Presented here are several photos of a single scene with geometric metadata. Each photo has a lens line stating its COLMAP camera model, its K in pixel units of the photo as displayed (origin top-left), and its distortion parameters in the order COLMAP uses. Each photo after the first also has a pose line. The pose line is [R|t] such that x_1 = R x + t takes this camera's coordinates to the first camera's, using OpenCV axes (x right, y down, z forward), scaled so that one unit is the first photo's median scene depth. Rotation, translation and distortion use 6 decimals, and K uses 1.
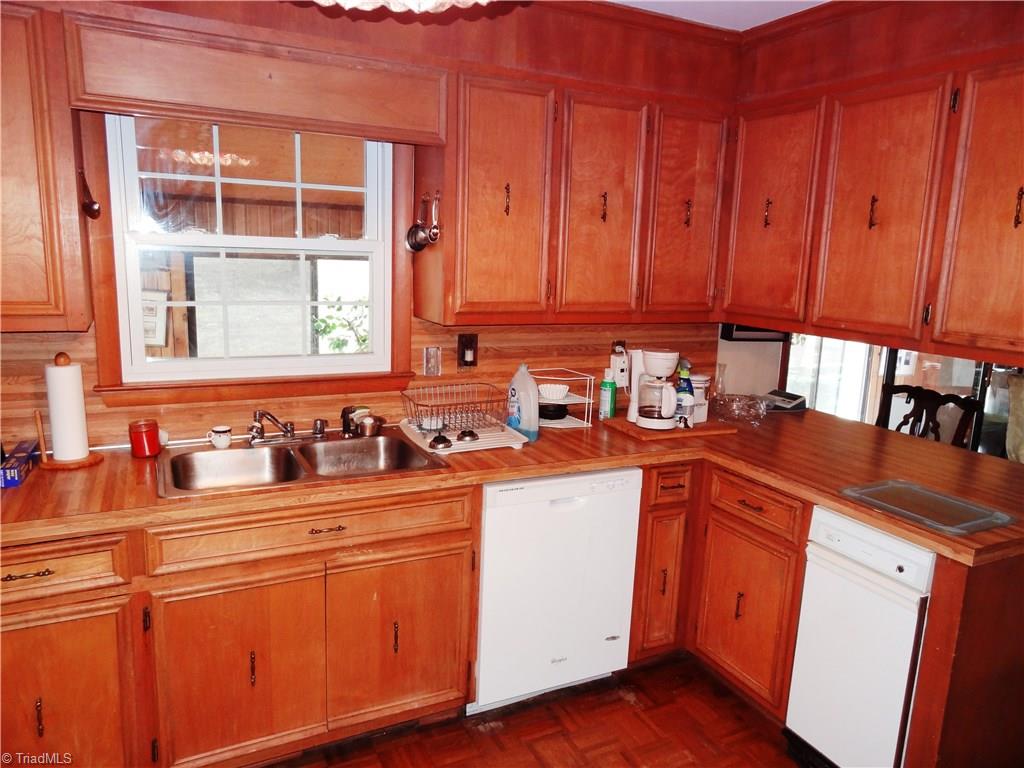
lens RADIAL K [[714.4, 0, 512.8], [0, 714.4, 387.1], [0, 0, 1]] dist [-0.005546, 0.005059]
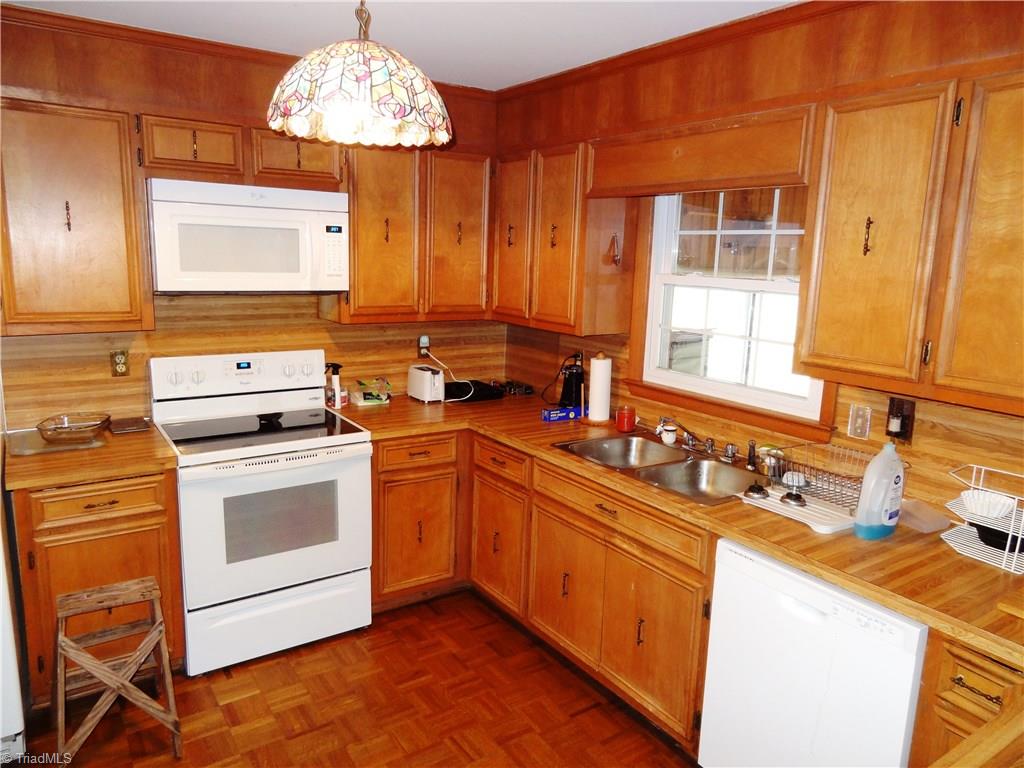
lens RADIAL K [[714.4, 0, 513.4], [0, 714.4, 381.9], [0, 0, 1]] dist [-0.005546, 0.005059]
pose [[0.139170, 0.150093, -0.978828, 0.780395], [-0.208410, 0.970748, 0.119222, -0.113763], [0.968089, 0.187406, 0.166379, 0.503338]]
